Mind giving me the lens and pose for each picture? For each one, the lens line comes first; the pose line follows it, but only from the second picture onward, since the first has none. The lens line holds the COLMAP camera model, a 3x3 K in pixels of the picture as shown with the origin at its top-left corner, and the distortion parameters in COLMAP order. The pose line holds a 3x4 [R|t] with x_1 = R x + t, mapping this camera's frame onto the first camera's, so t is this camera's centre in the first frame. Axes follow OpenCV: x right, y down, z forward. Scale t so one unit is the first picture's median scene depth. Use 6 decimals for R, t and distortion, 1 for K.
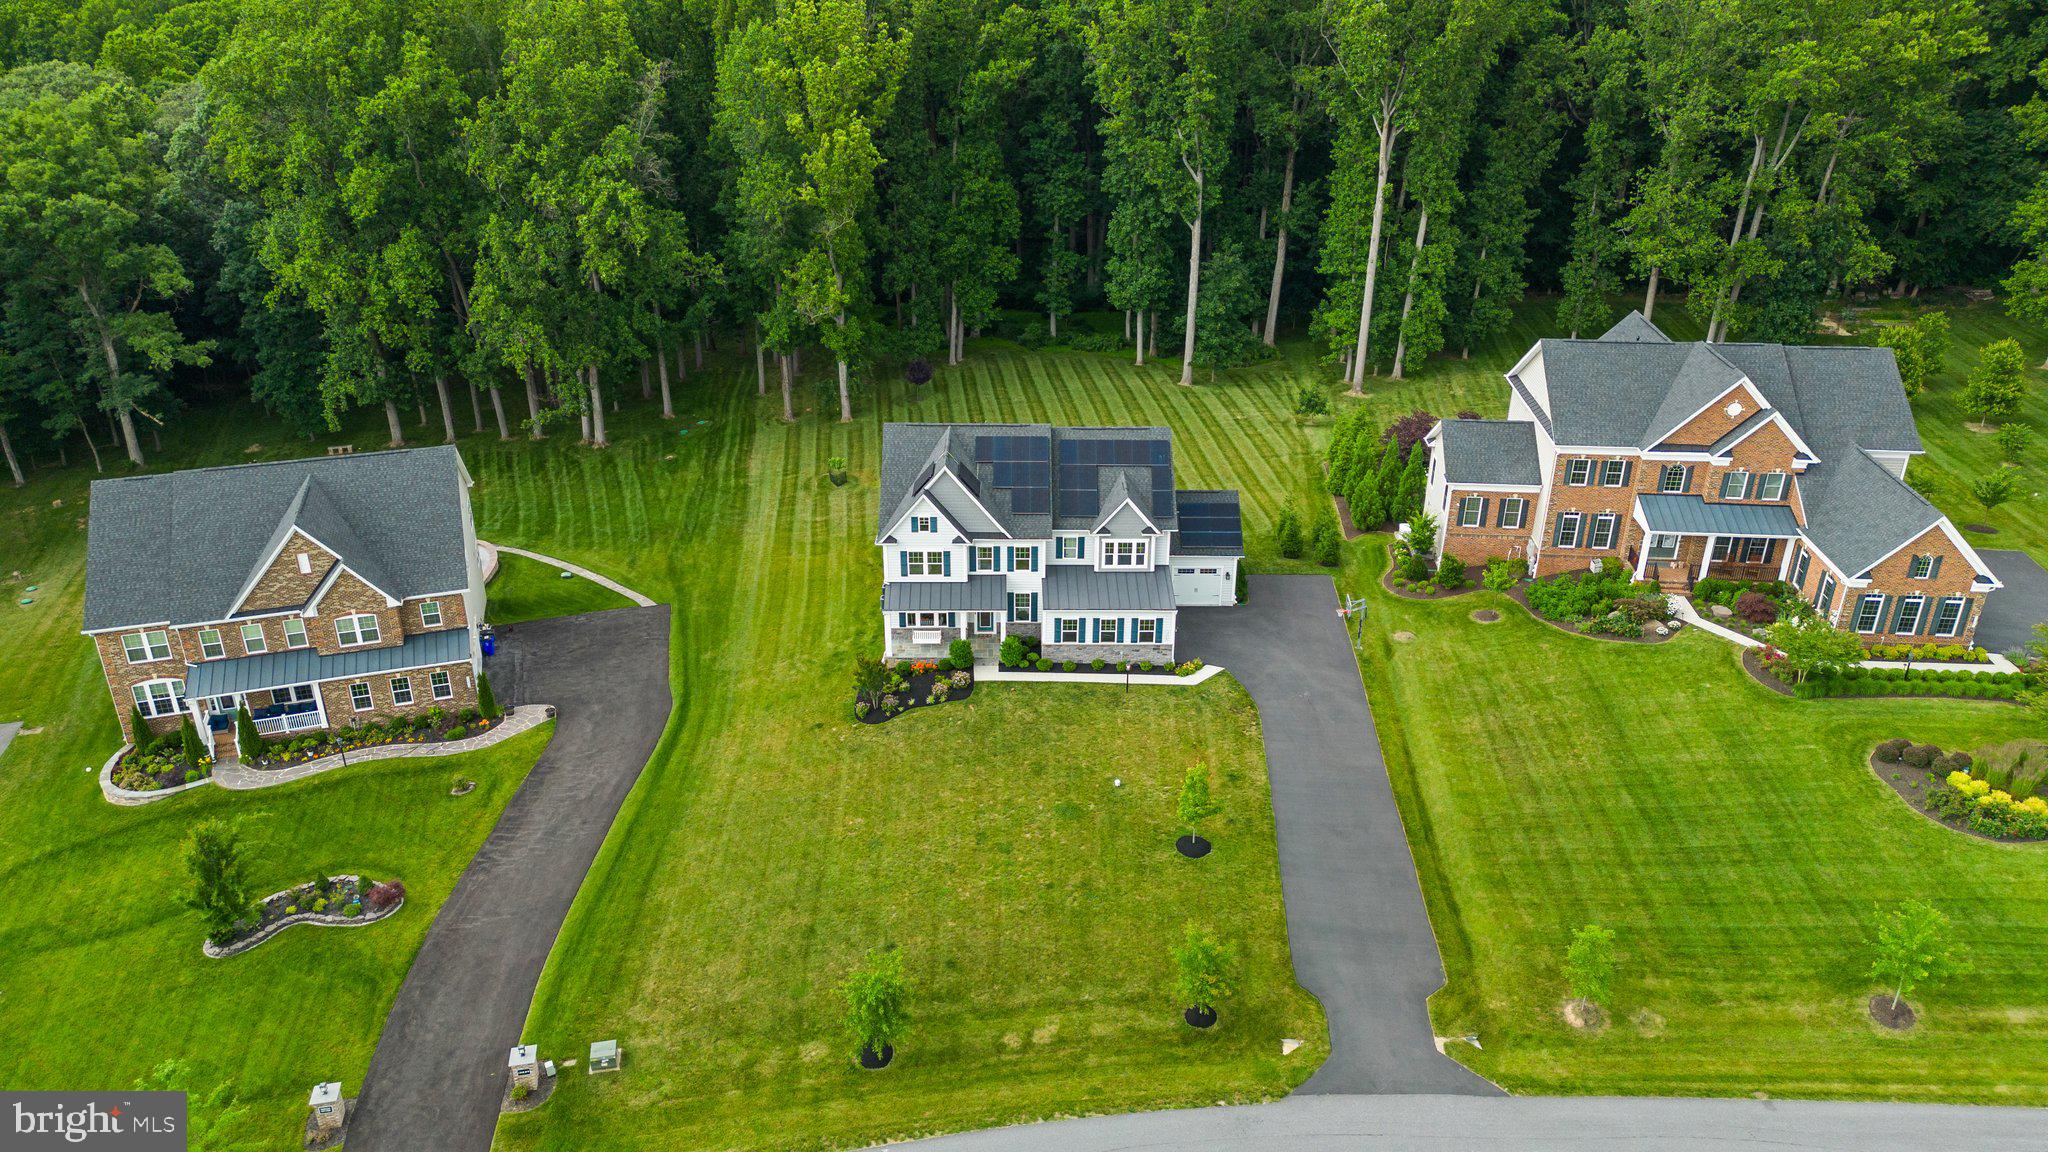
lens RADIAL K [[1430.5, 0, 1018.6], [0, 1430.5, 571.7], [0, 0, 1]] dist [0.101117, -0.108615]
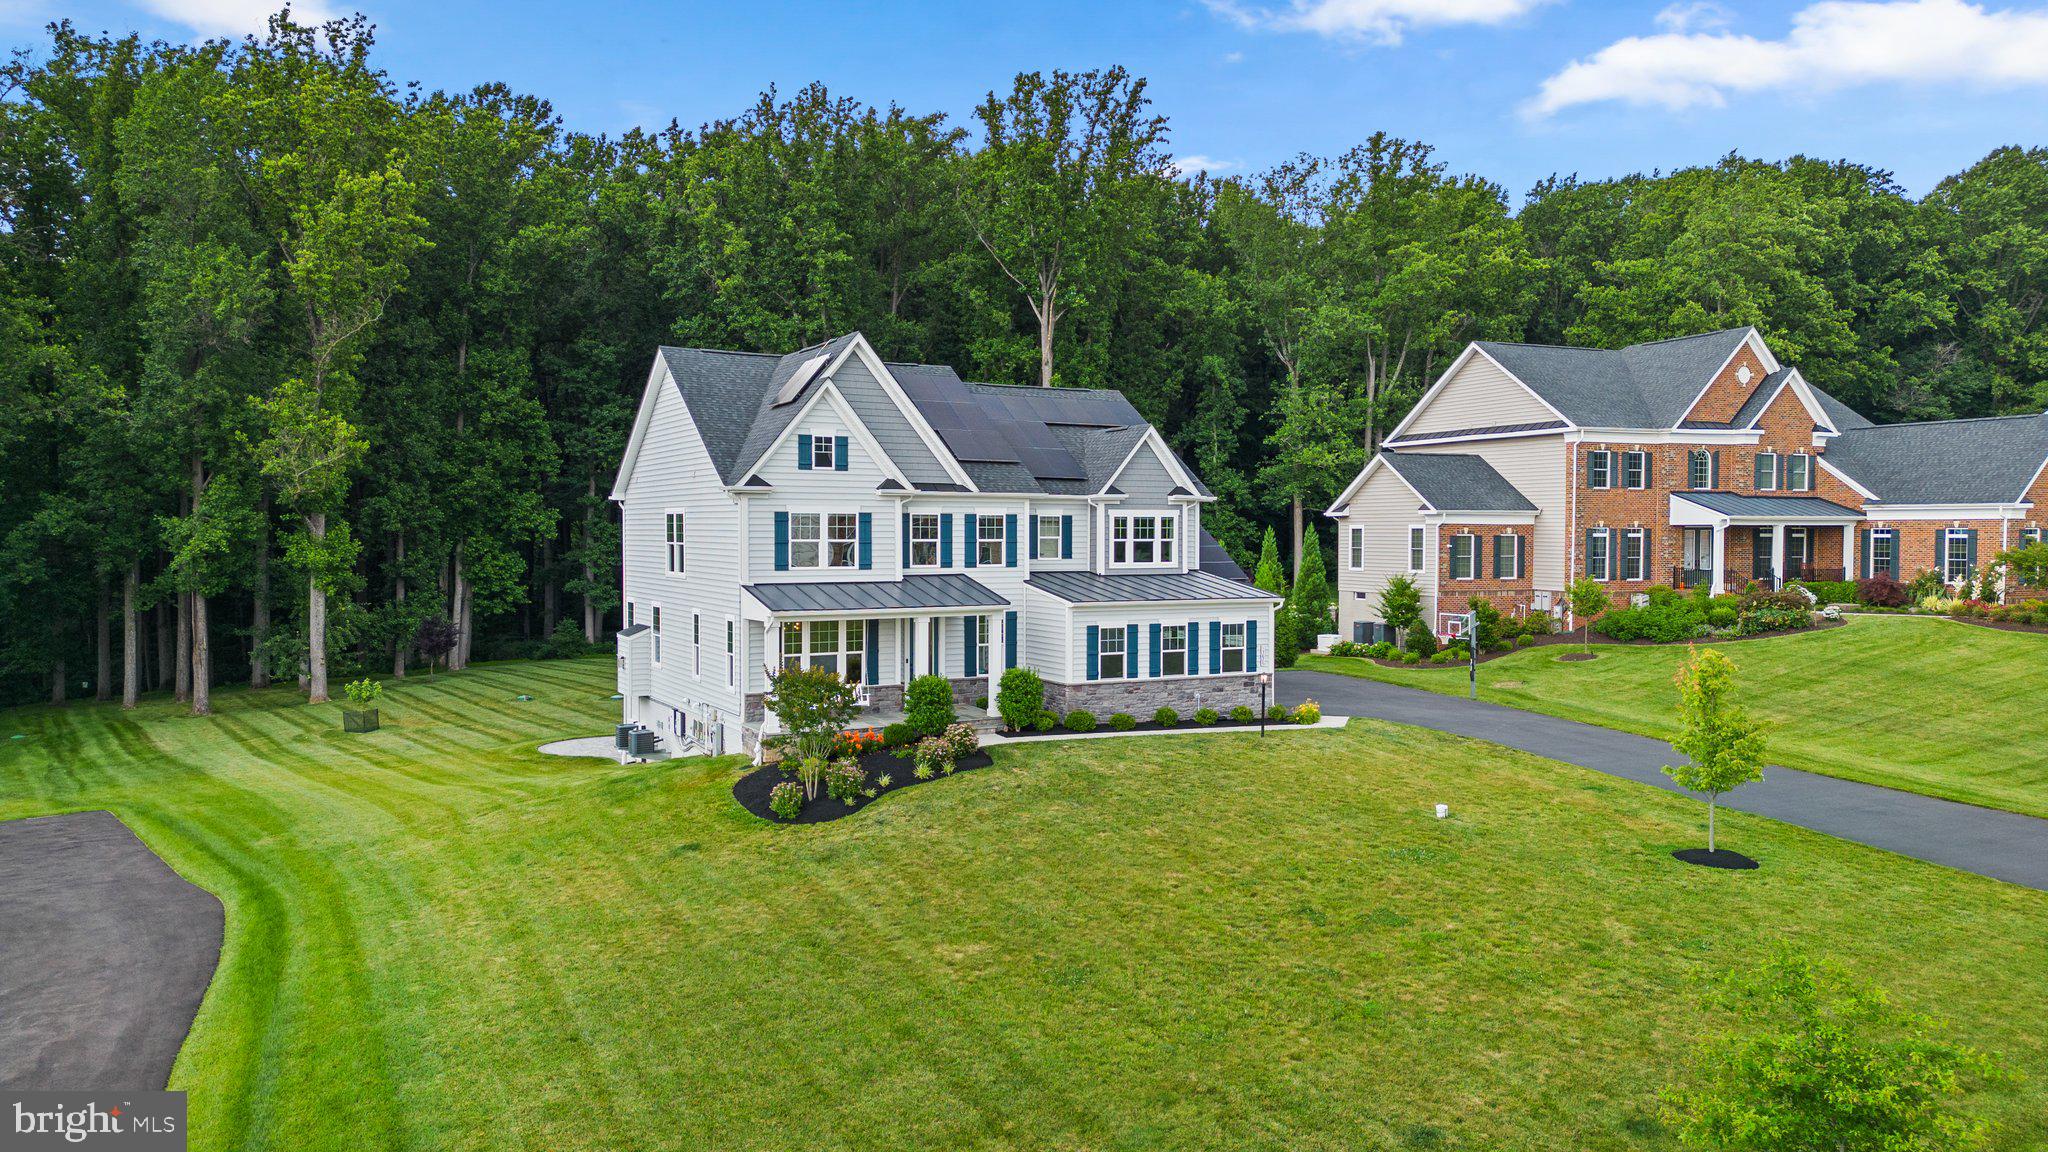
lens RADIAL K [[1430.5, 0, 1018.6], [0, 1430.5, 571.7], [0, 0, 1]] dist [0.101117, -0.108615]
pose [[0.882672, -0.015950, 0.469719, -0.226698], [0.203840, 0.913525, -0.352025, 0.181708], [-0.423485, 0.406470, 0.809594, 0.558683]]
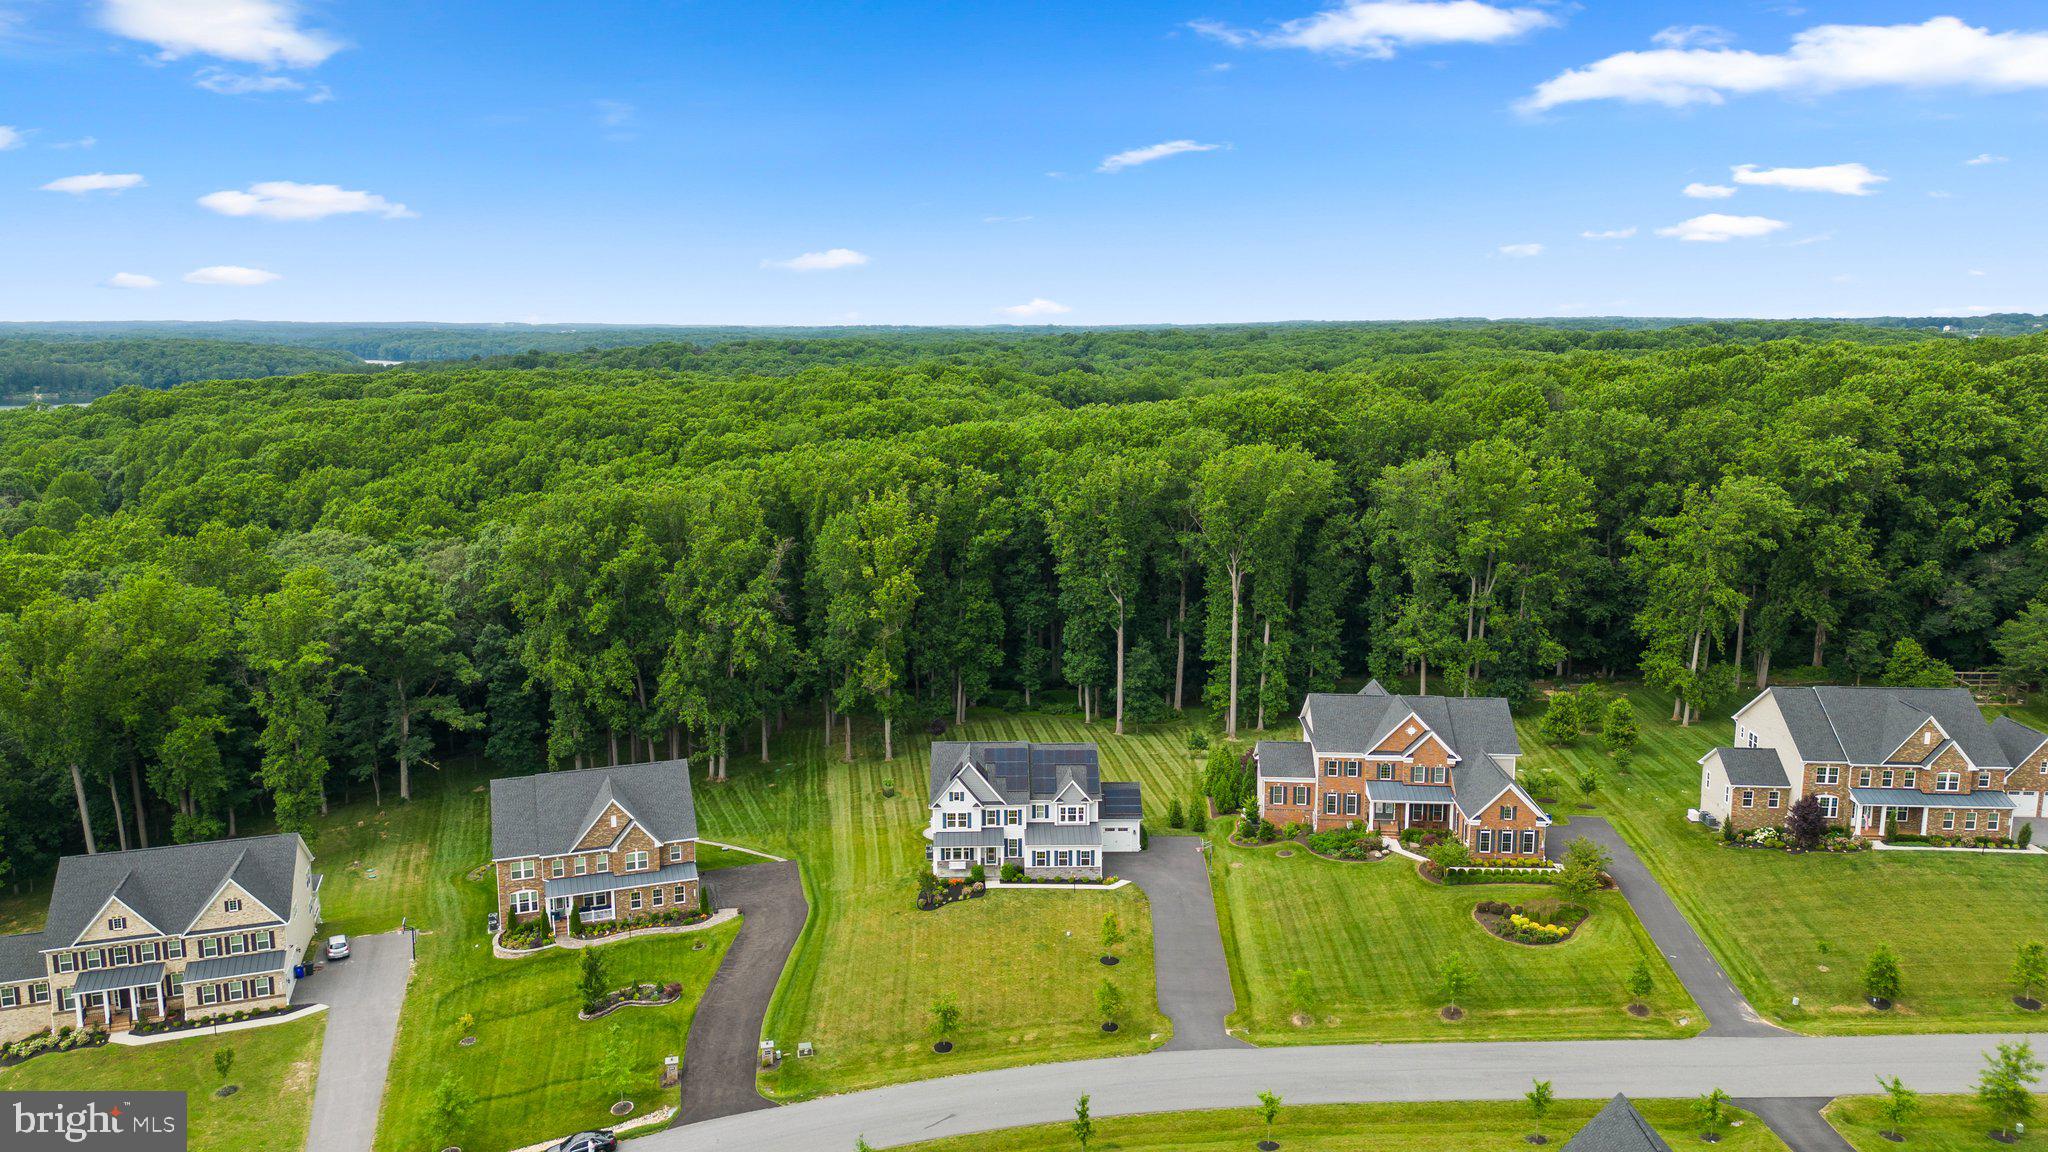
lens RADIAL K [[1430.5, 0, 1018.6], [0, 1430.5, 571.7], [0, 0, 1]] dist [0.101117, -0.108615]
pose [[0.999769, -0.009087, 0.019457, -0.020684], [0.014050, 0.962015, -0.272634, 0.172905], [-0.016241, 0.272844, 0.961921, -0.730114]]
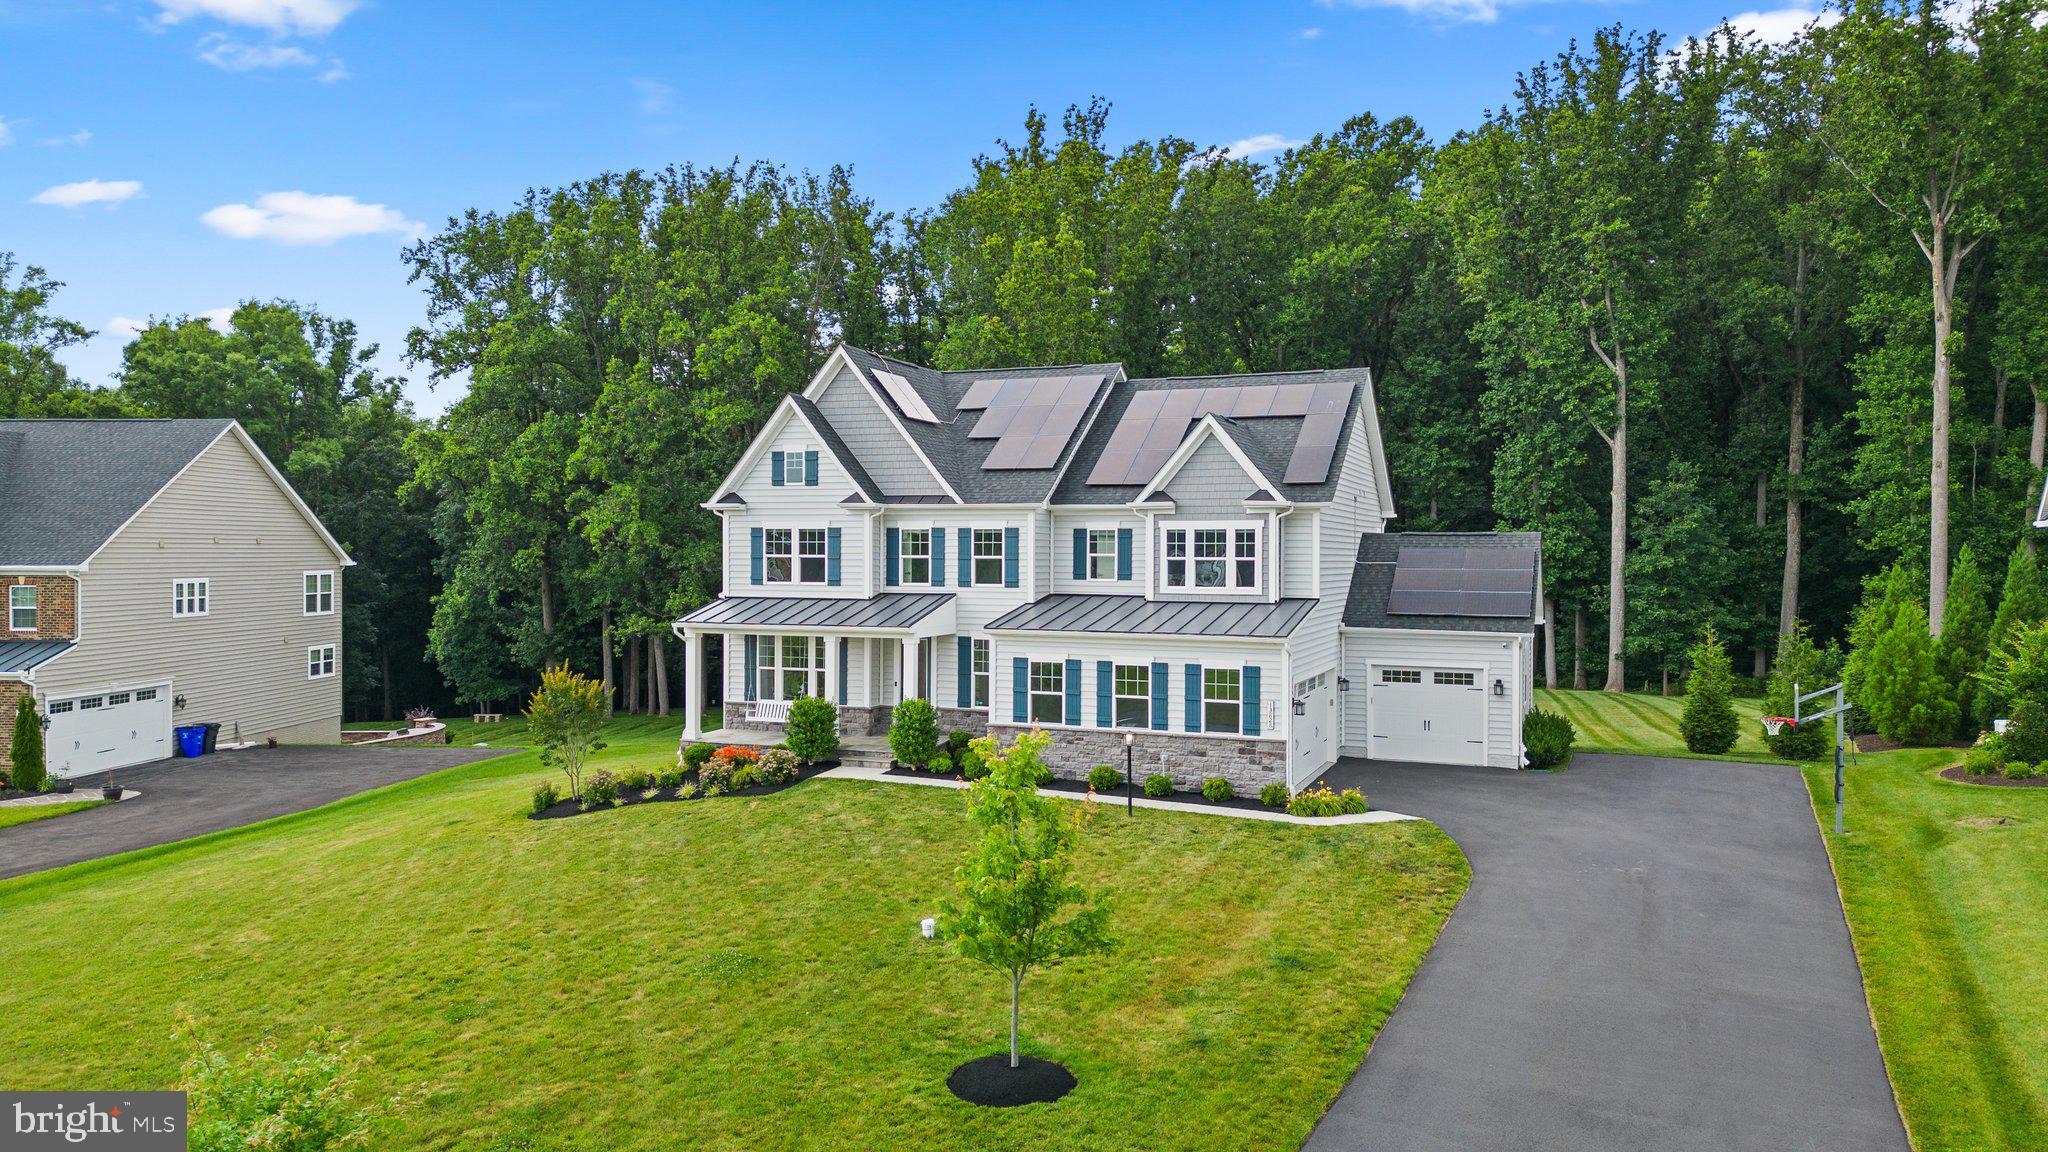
lens RADIAL K [[1430.5, 0, 1018.6], [0, 1430.5, 571.7], [0, 0, 1]] dist [0.101117, -0.108615]
pose [[0.927211, 0.005370, -0.374501, 0.181436], [-0.162025, 0.907244, -0.388143, 0.169728], [0.337679, 0.420570, 0.842077, 0.592068]]
